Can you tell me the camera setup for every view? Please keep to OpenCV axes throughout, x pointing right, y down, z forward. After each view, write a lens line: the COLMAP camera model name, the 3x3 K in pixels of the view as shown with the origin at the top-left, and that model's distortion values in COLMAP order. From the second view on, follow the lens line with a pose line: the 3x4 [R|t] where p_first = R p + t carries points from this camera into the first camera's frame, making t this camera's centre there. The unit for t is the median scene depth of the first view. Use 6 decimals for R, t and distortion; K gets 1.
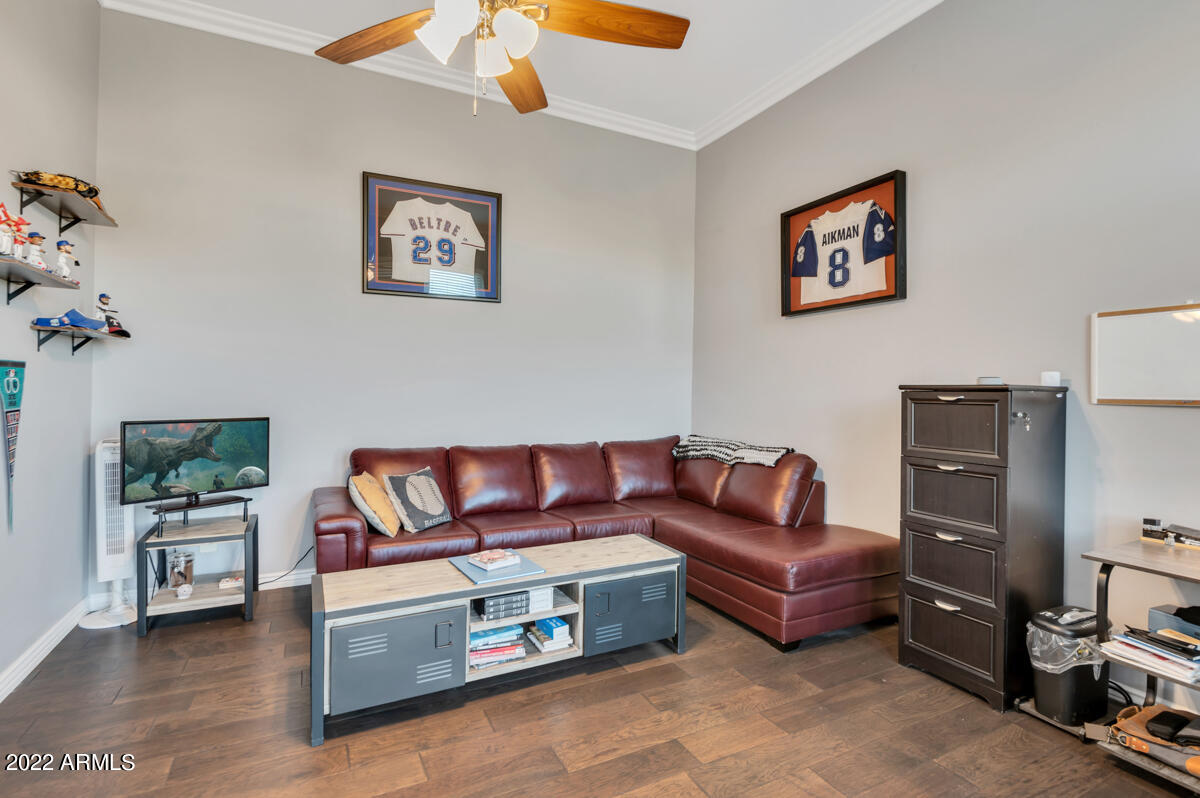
lens RADIAL K [[560.6, 0, 605.8], [0, 560.6, 393.0], [0, 0, 1]] dist [0.000620, -0.001037]
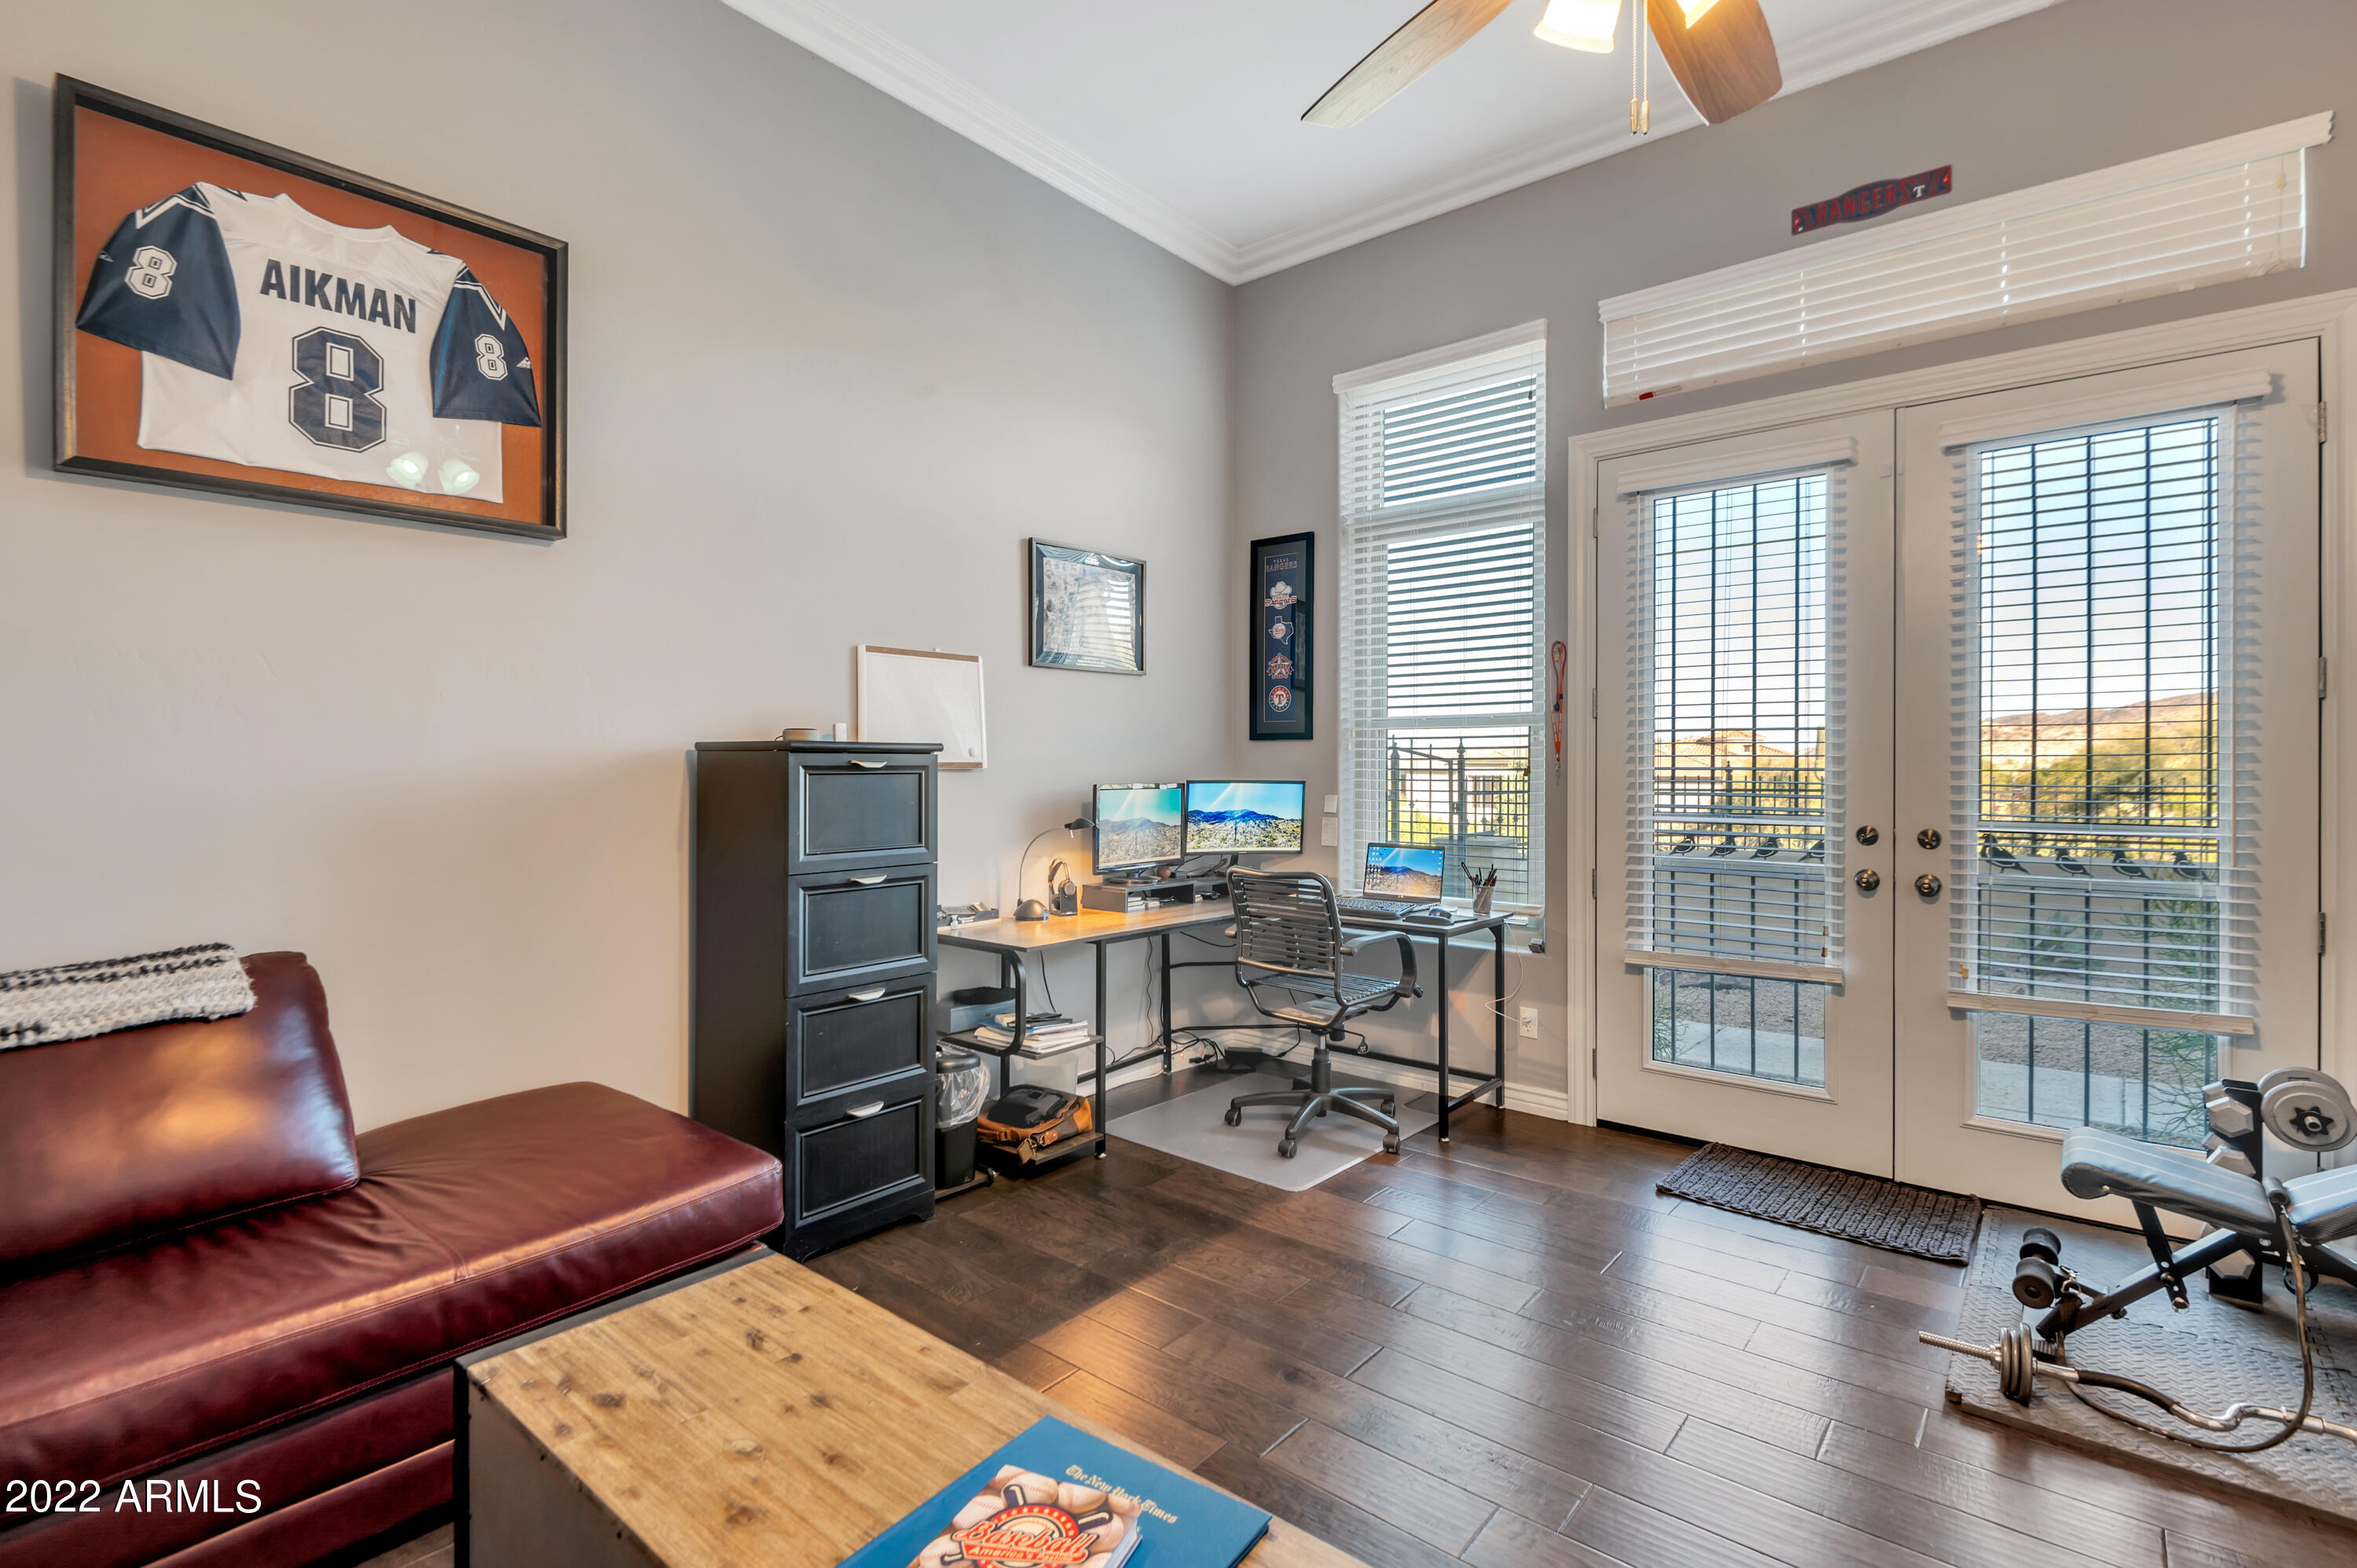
lens RADIAL K [[1101.0, 0, 1193.4], [0, 1101.0, 782.7], [0, 0, 1]] dist [0.000620, -0.001037]
pose [[-0.396533, -0.028882, 0.917566, -0.428430], [-0.002834, 0.999539, 0.030237, -0.005284], [-0.918016, 0.009390, -0.396432, 0.813138]]
